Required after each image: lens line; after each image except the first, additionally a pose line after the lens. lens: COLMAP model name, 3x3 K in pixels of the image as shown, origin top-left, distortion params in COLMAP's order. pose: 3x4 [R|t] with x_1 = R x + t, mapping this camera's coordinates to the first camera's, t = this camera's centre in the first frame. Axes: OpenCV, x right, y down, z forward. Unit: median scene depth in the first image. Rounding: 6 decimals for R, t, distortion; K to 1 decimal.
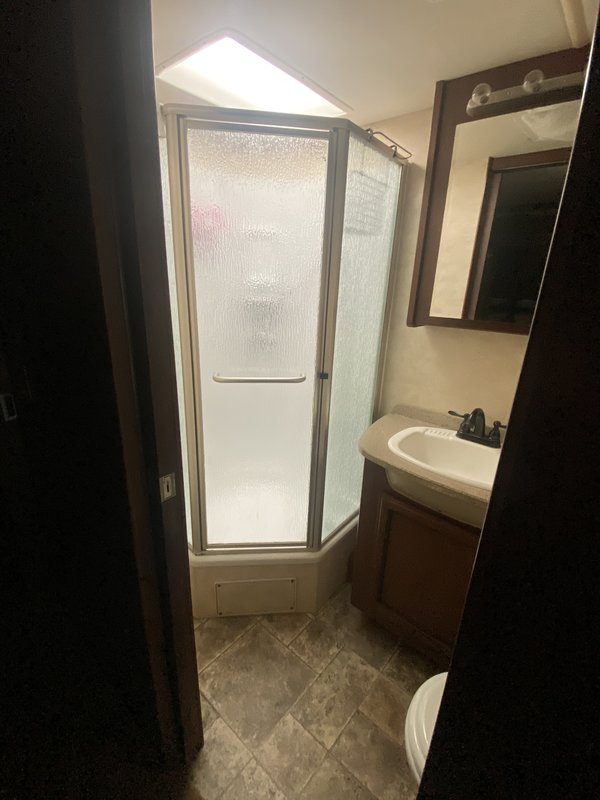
lens RADIAL K [[371.8, 0, 298.0], [0, 371.8, 400.8], [0, 0, 1]] dist [0.002769, -0.003309]
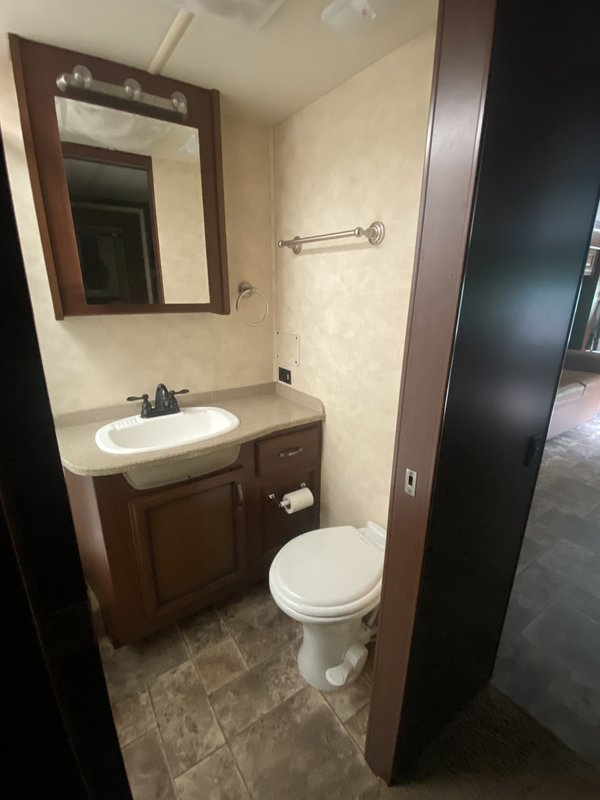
lens RADIAL K [[371.8, 0, 303.1], [0, 371.8, 401.7], [0, 0, 1]] dist [0.002769, -0.003309]
pose [[0.254476, -0.334350, 0.907442, -0.404253], [0.313748, 0.916122, 0.249564, -0.069162], [-0.914770, 0.221200, 0.338033, 0.237080]]
